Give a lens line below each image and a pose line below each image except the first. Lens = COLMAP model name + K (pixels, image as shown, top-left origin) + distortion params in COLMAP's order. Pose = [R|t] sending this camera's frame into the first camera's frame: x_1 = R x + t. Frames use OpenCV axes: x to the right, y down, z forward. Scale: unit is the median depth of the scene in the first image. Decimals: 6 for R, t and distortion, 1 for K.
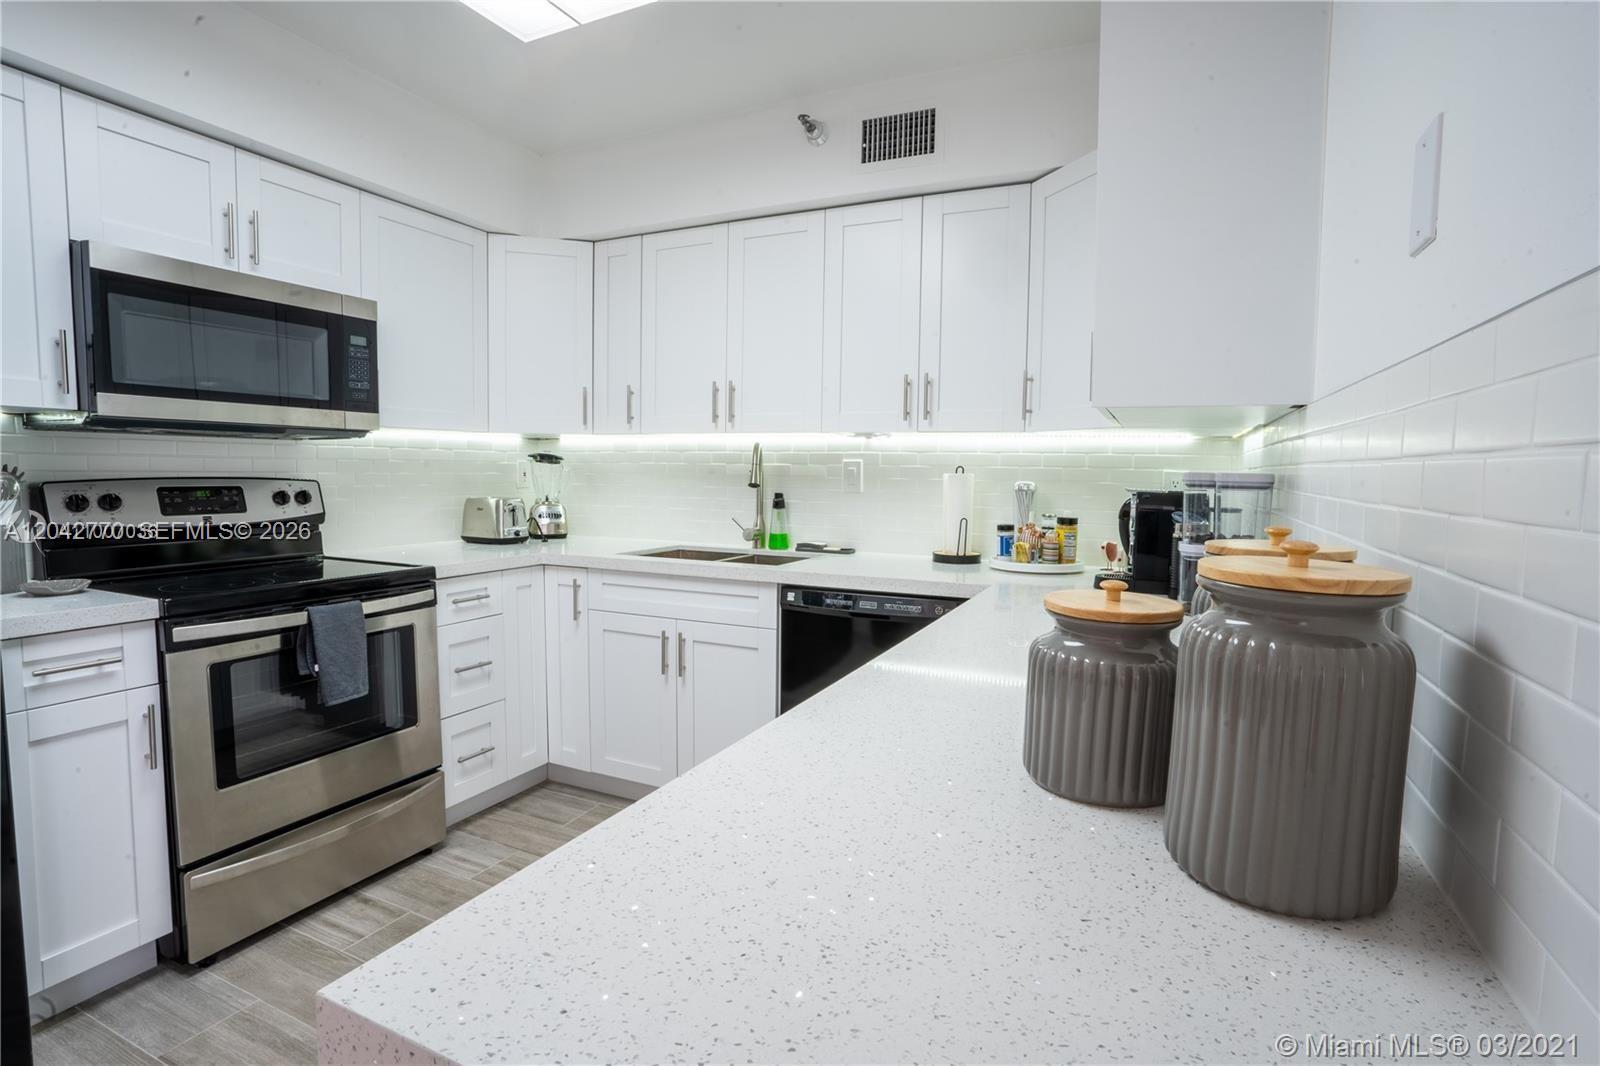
lens RADIAL K [[786.4, 0, 799.5], [0, 786.4, 535.6], [0, 0, 1]] dist [-0.079912, 0.033378]
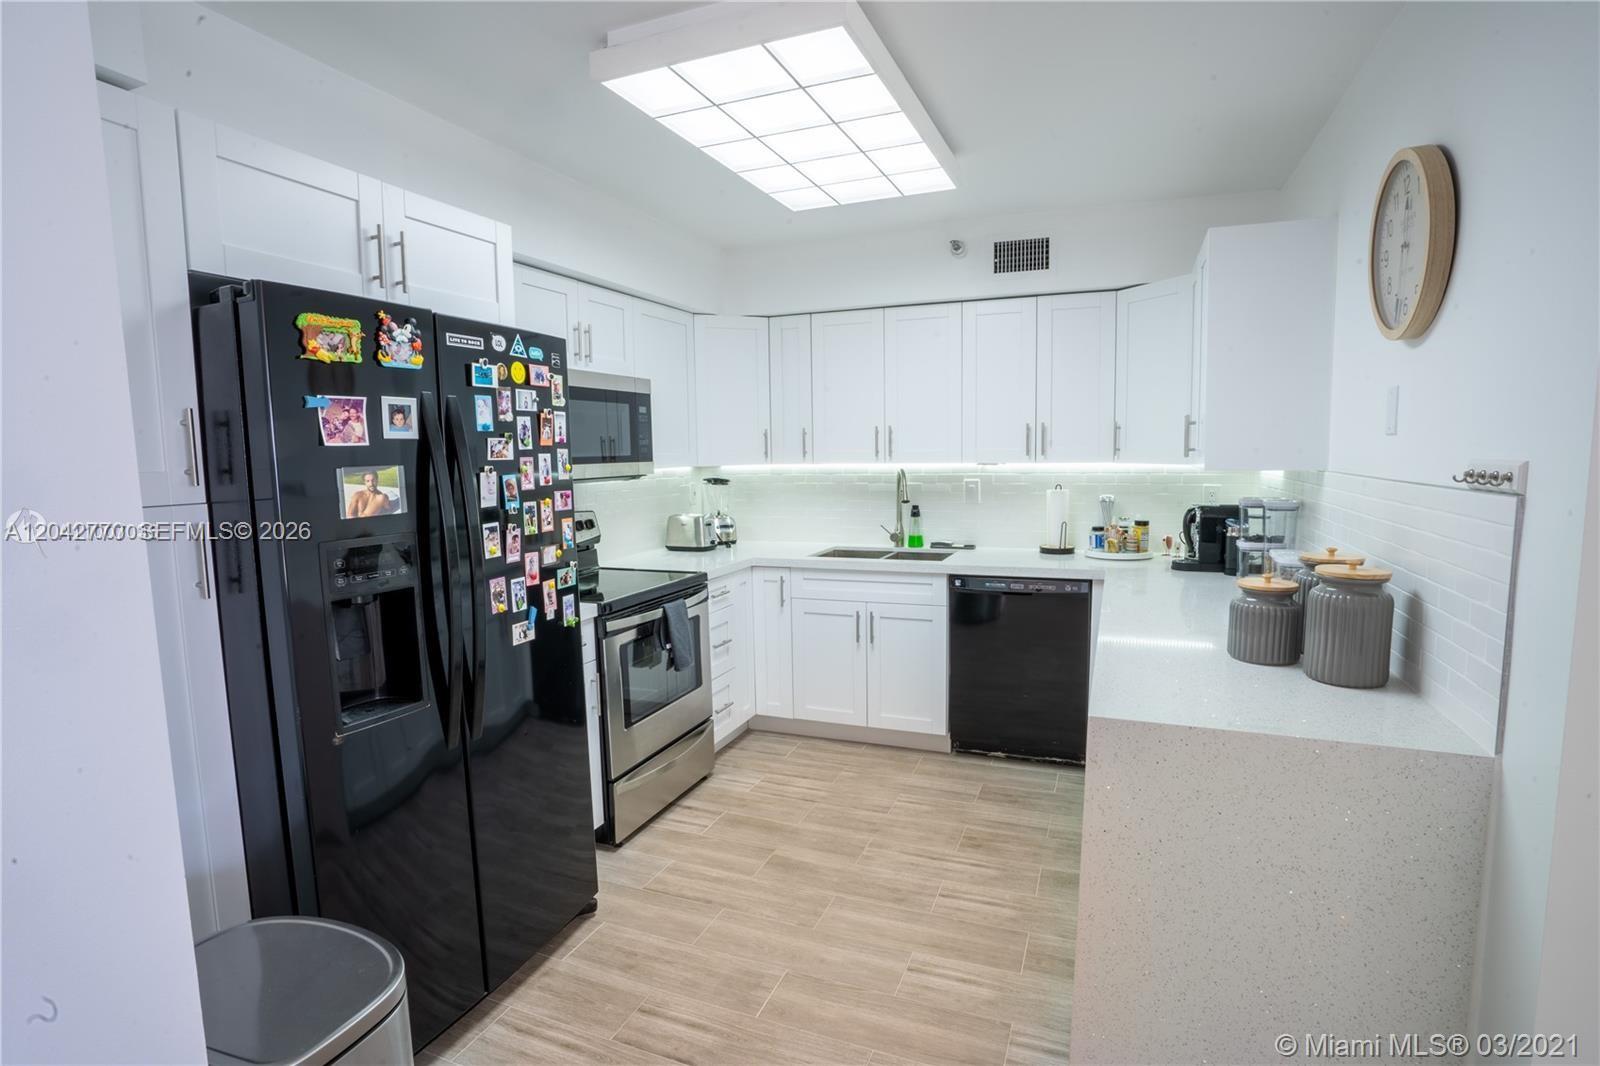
lens RADIAL K [[786.4, 0, 796.9], [0, 786.4, 535.9], [0, 0, 1]] dist [-0.079912, 0.033378]
pose [[0.998275, -0.036004, 0.046375, -0.360812], [0.034889, 0.999088, 0.024621, -0.052223], [-0.047219, -0.022961, 0.998621, -0.402813]]
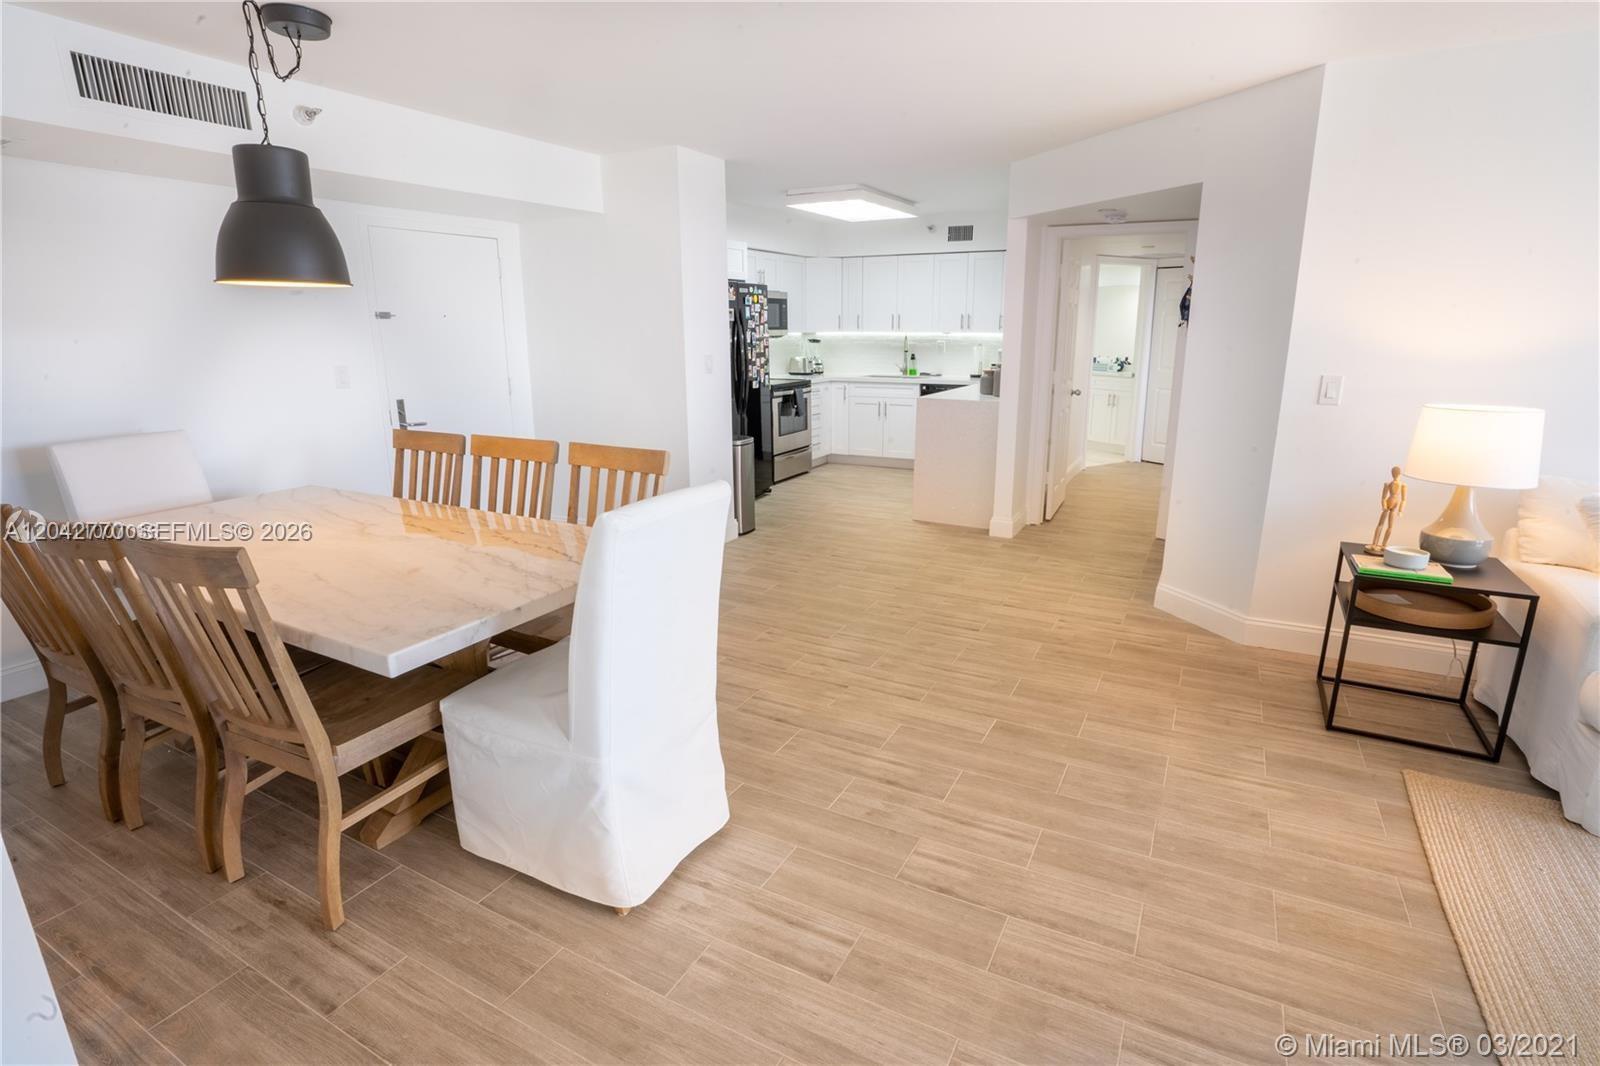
lens RADIAL K [[786.4, 0, 800.9], [0, 786.4, 533.9], [0, 0, 1]] dist [-0.079912, 0.033378]
pose [[0.998502, -0.007419, -0.054210, -0.332537], [0.016847, 0.984321, 0.175582, 0.093827], [0.052058, -0.176233, 0.982971, -2.172577]]
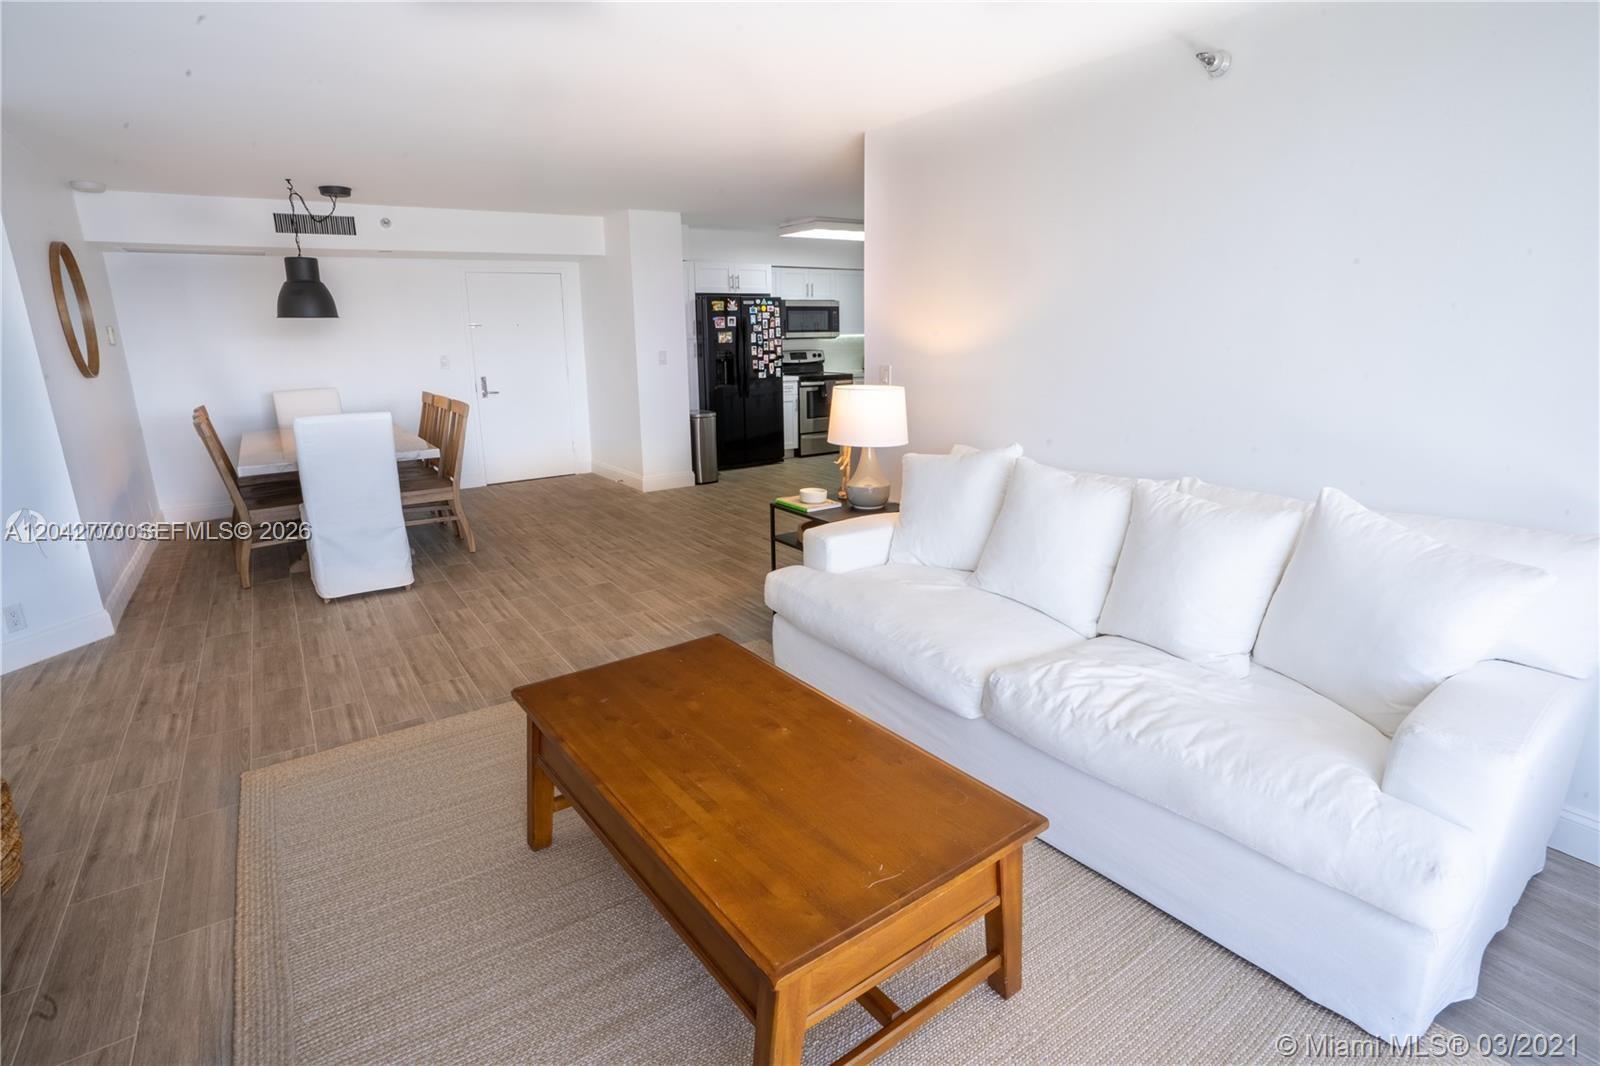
lens RADIAL K [[786.4, 0, 805.0], [0, 786.4, 533.6], [0, 0, 1]] dist [-0.079912, 0.033378]
pose [[0.868848, 0.101802, -0.484499, 1.210545], [-0.016664, 0.984089, 0.176892, 0.130609], [0.494798, -0.145619, 0.856721, -2.407295]]
